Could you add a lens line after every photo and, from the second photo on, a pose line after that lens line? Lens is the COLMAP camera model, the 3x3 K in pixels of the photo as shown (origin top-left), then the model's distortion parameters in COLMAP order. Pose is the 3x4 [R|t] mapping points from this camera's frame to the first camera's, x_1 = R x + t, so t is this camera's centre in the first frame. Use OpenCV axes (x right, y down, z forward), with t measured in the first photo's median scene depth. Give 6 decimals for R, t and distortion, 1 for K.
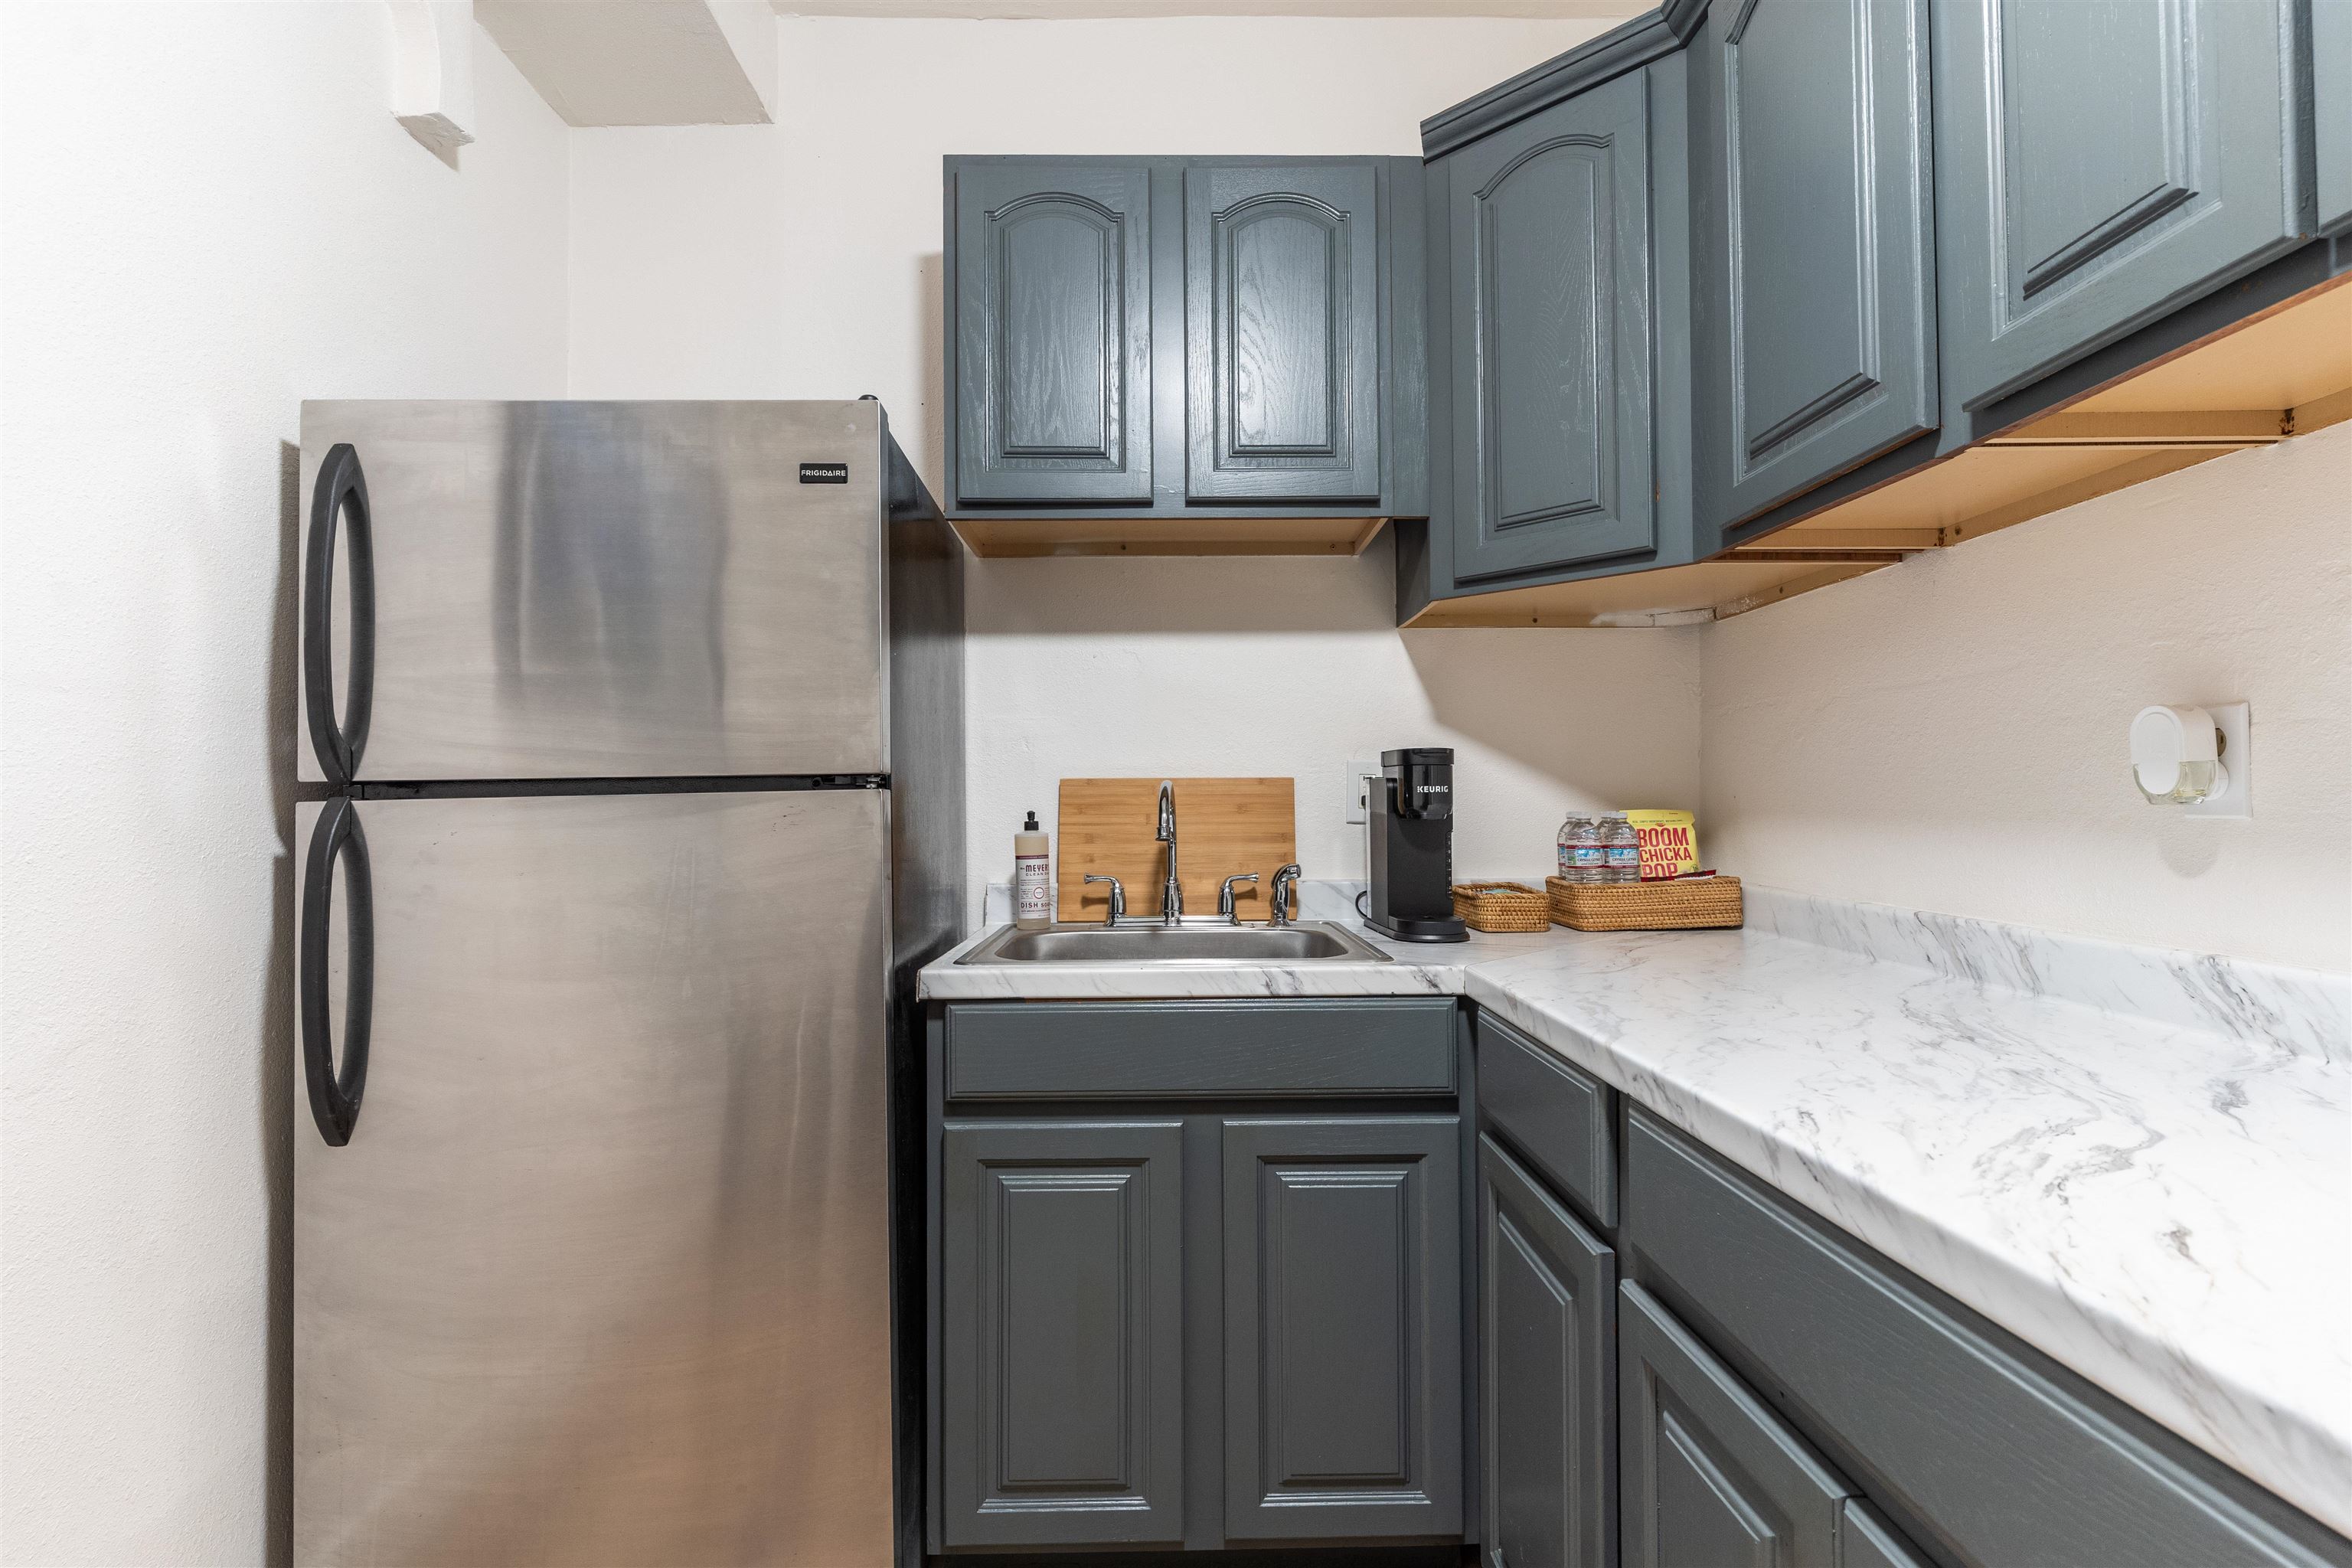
lens RADIAL K [[1118.5, 0, 1172.7], [0, 1118.5, 790.6], [0, 0, 1]] dist [0.000812, 0.001053]
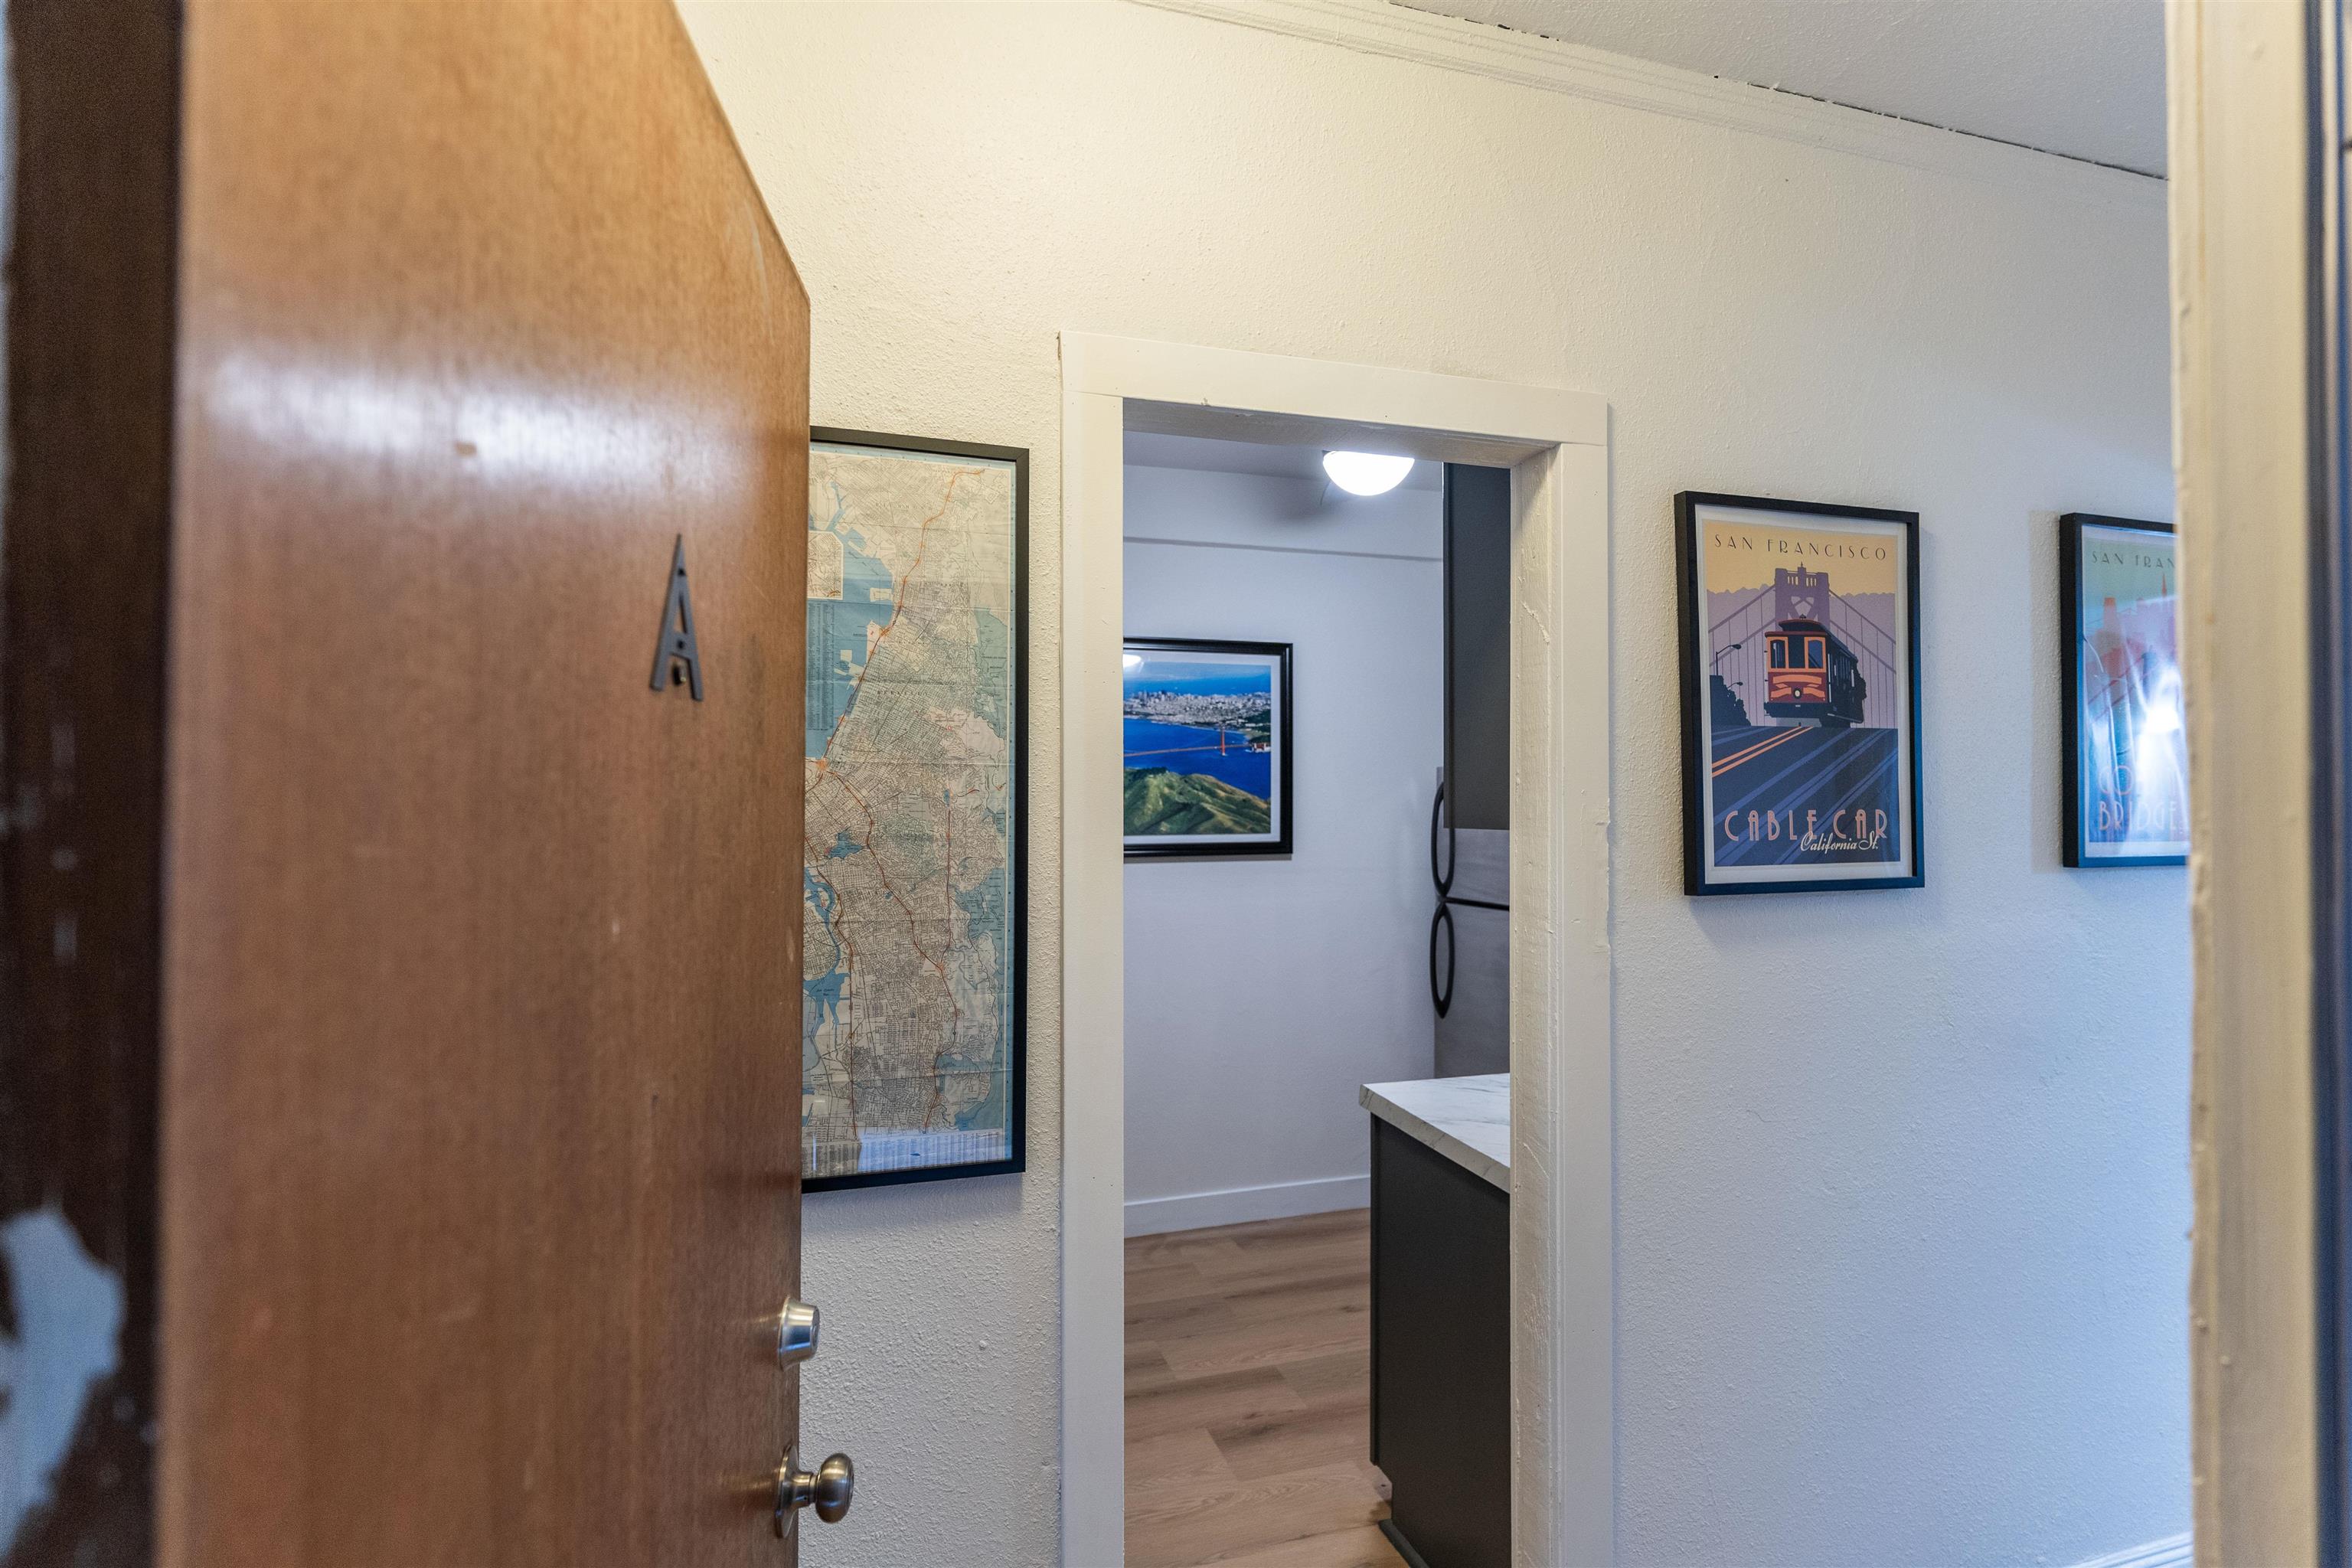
lens RADIAL K [[1118.5, 0, 1168.5], [0, 1118.5, 781.1], [0, 0, 1]] dist [0.000812, 0.001053]
pose [[0.276393, -0.007476, -0.961016, 1.429231], [0.003944, 0.999970, -0.006645, -0.225398], [0.961037, -0.001954, 0.276414, -0.388346]]
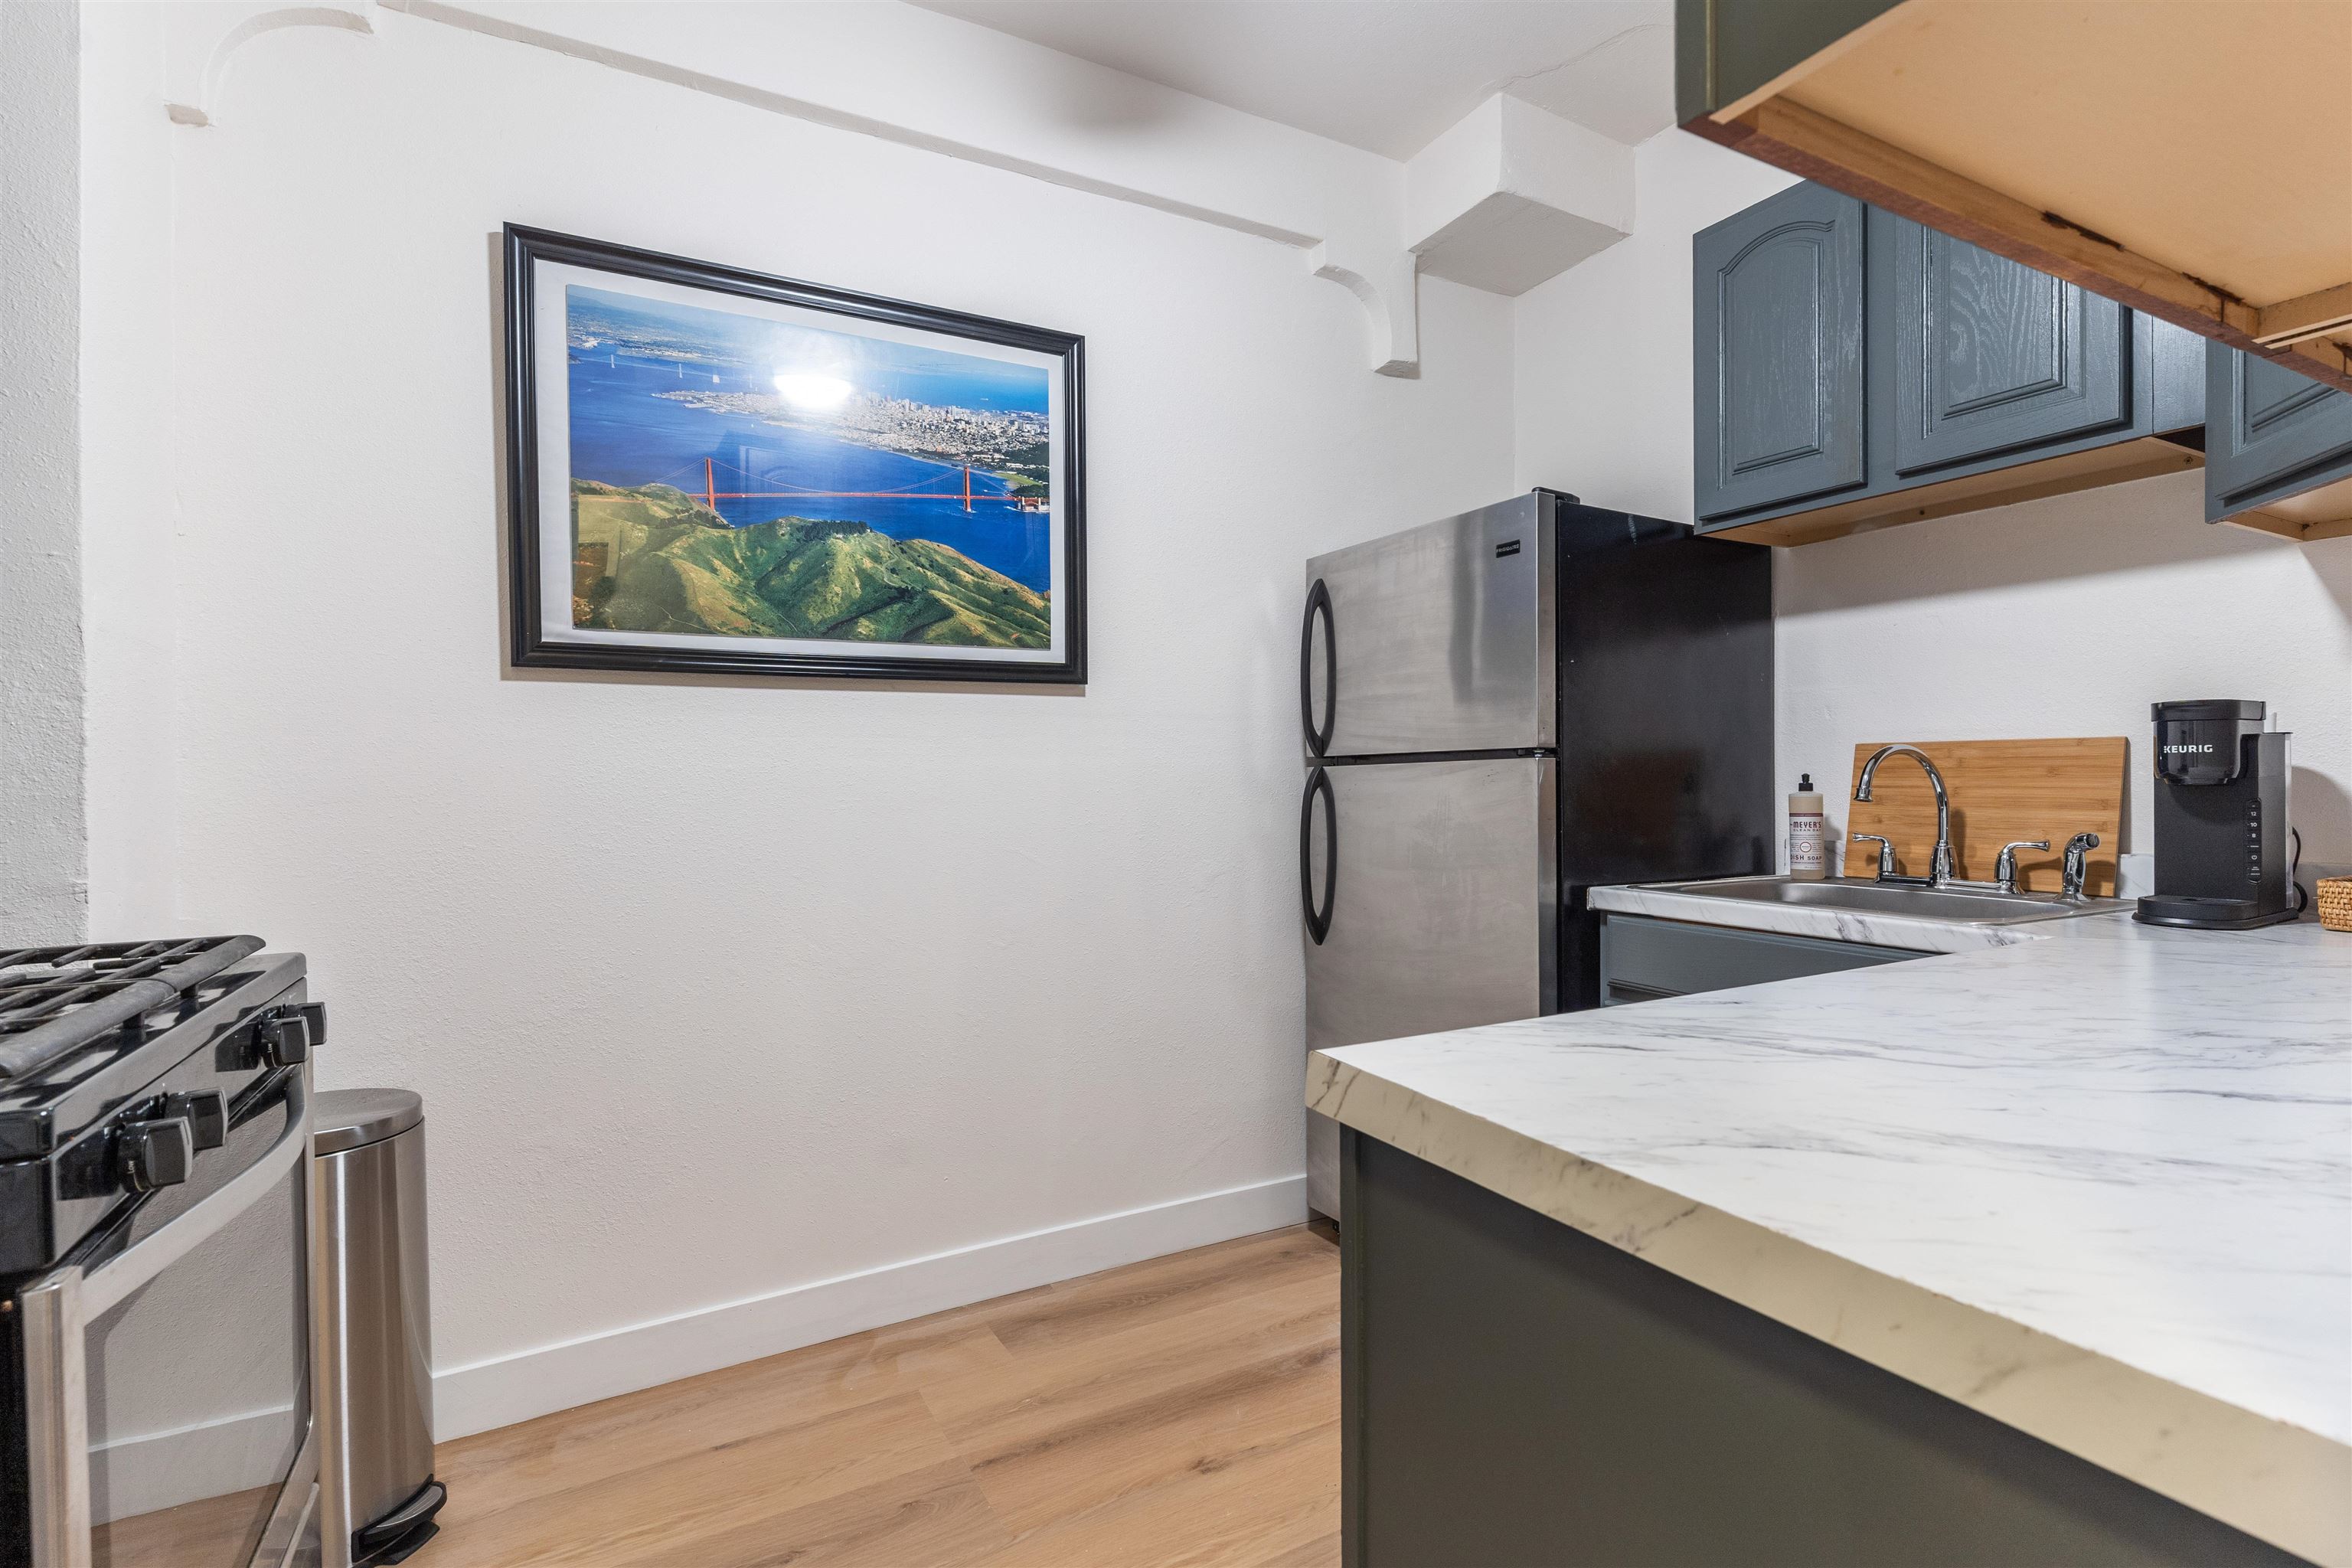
lens RADIAL K [[1118.5, 0, 1183.6], [0, 1118.5, 781.4], [0, 0, 1]] dist [0.000812, 0.001053]
pose [[0.471757, 0.008441, -0.881688, 0.621691], [0.012314, 0.999794, 0.016161, 0.000284], [0.881643, -0.018482, 0.471555, -0.079166]]
